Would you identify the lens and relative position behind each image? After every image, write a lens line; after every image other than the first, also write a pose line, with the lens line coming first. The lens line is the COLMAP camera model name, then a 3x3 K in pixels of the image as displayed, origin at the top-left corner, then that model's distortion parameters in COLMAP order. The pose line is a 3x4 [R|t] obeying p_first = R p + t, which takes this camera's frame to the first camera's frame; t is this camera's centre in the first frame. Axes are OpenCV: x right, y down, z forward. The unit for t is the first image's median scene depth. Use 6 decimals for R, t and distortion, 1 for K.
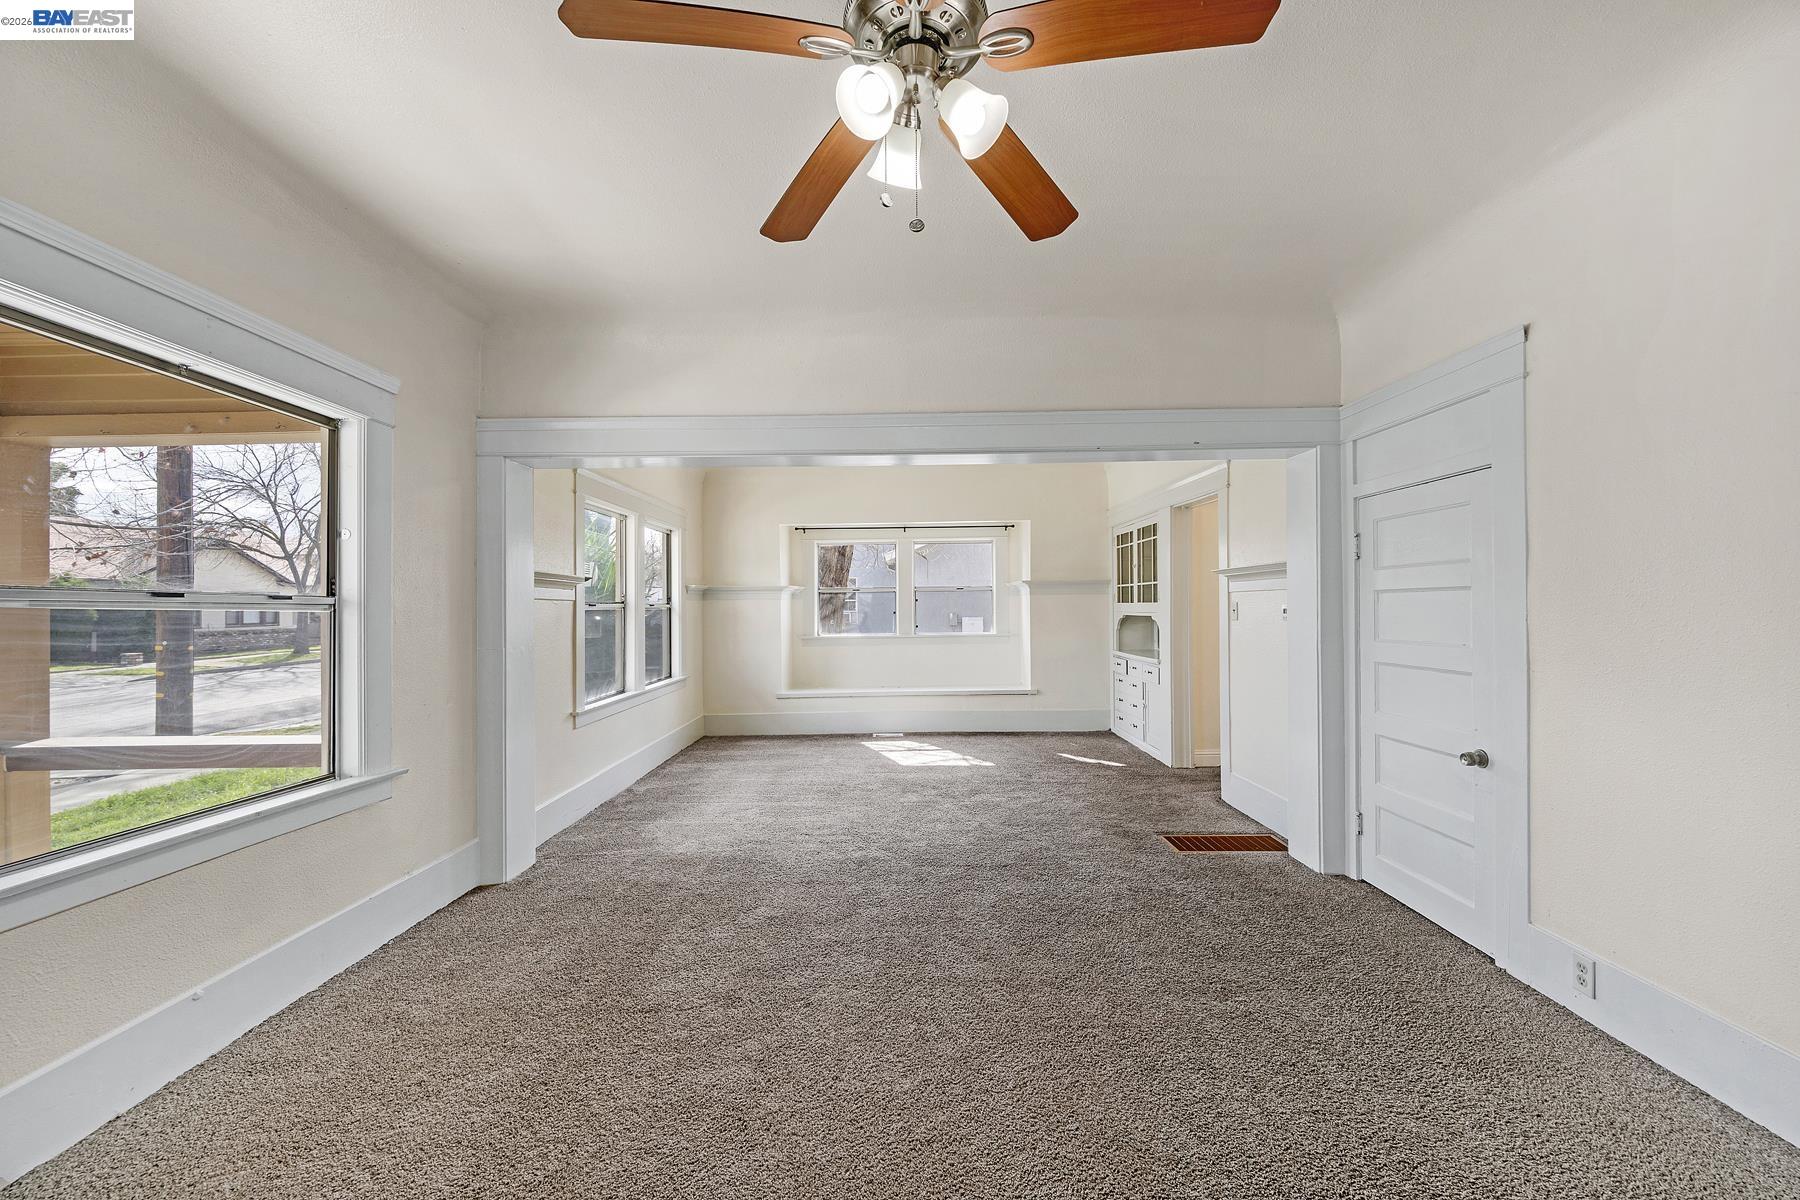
lens RADIAL K [[716.8, 0, 908.1], [0, 716.8, 602.6], [0, 0, 1]] dist [0.007785, -0.002256]
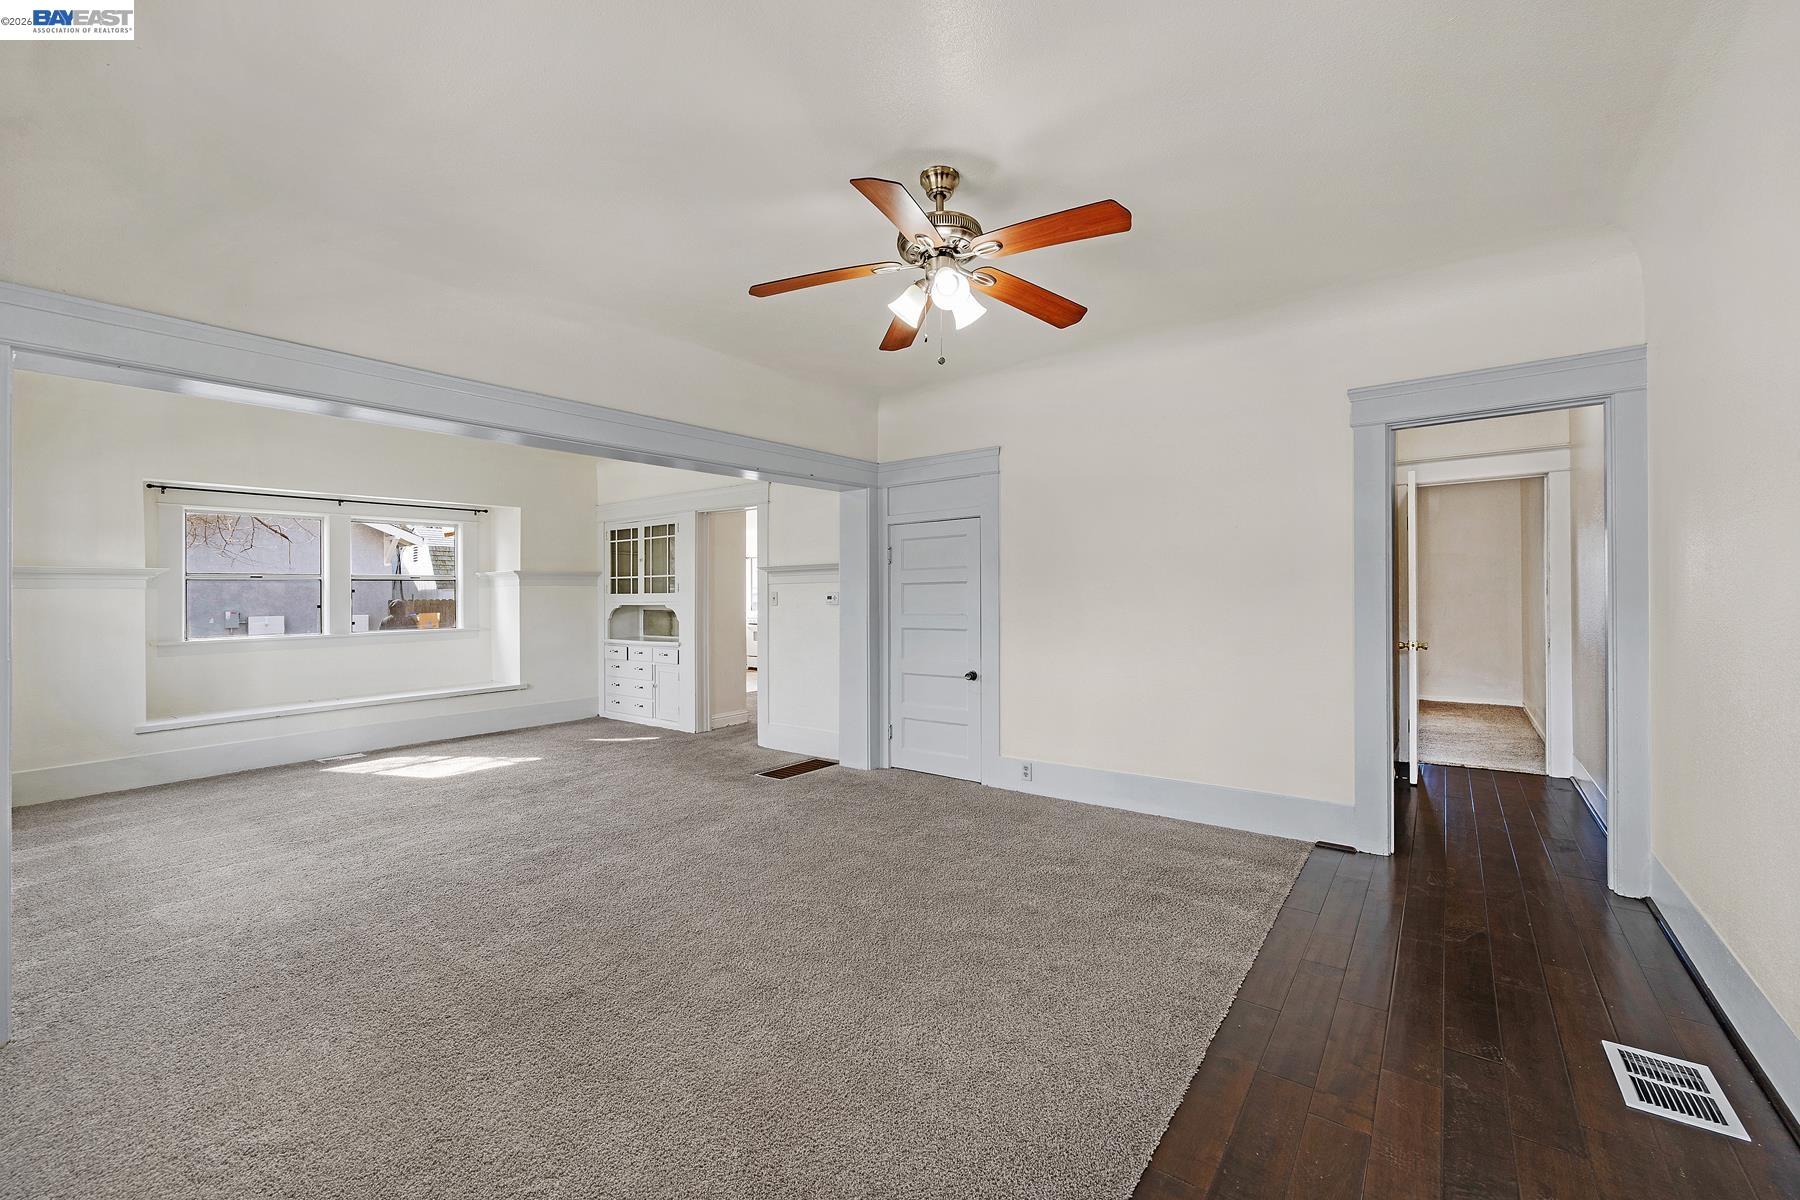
lens RADIAL K [[716.8, 0, 904.2], [0, 716.8, 590.1], [0, 0, 1]] dist [0.007785, -0.002256]
pose [[0.612750, 0.004346, 0.790265, -0.337123], [0.003452, 0.999961, -0.008175, 0.006192], [-0.790270, 0.007737, 0.612710, 0.007104]]
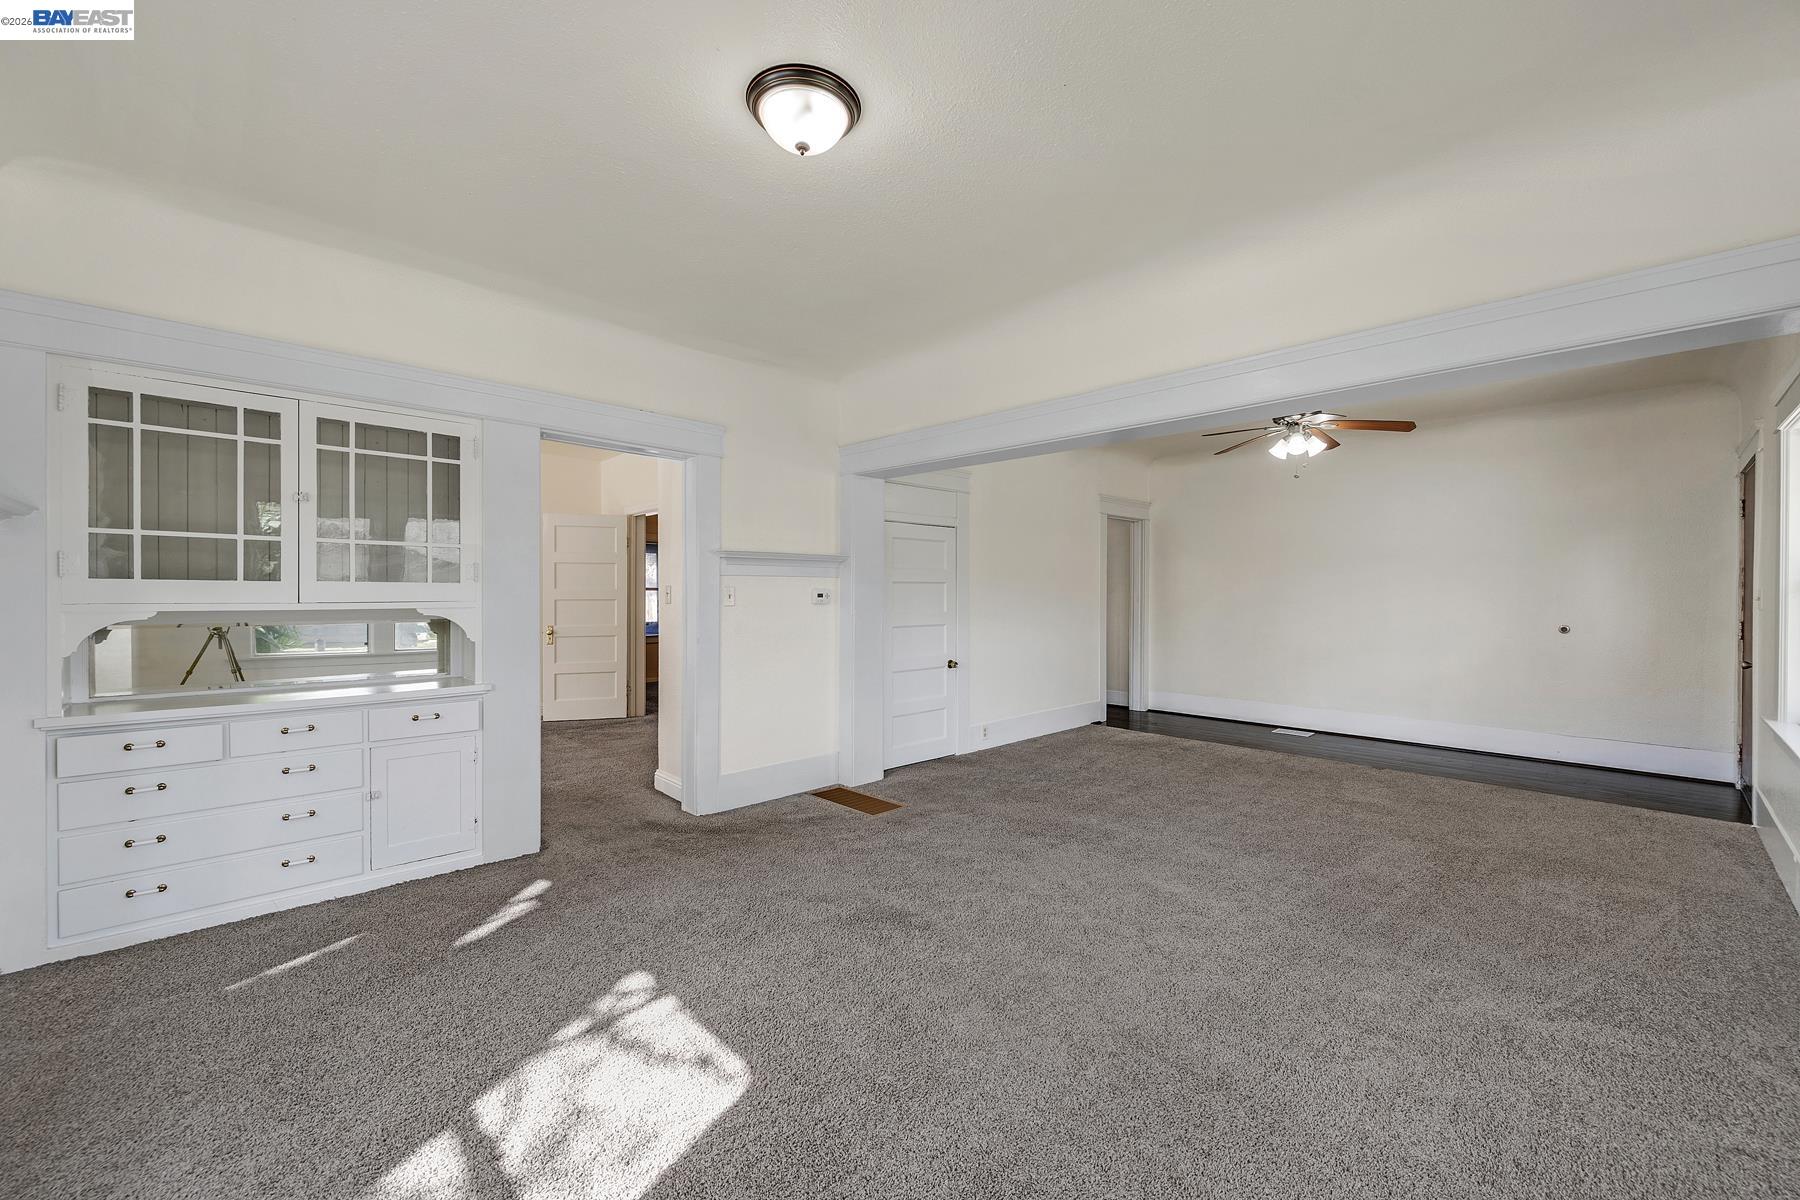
lens RADIAL K [[716.8, 0, 893.0], [0, 716.8, 602.1], [0, 0, 1]] dist [0.007785, -0.002256]
pose [[-0.682969, -0.004222, 0.730436, -0.278683], [-0.001480, 0.999989, 0.004397, 0.011951], [-0.730446, 0.001922, -0.682967, 1.142125]]
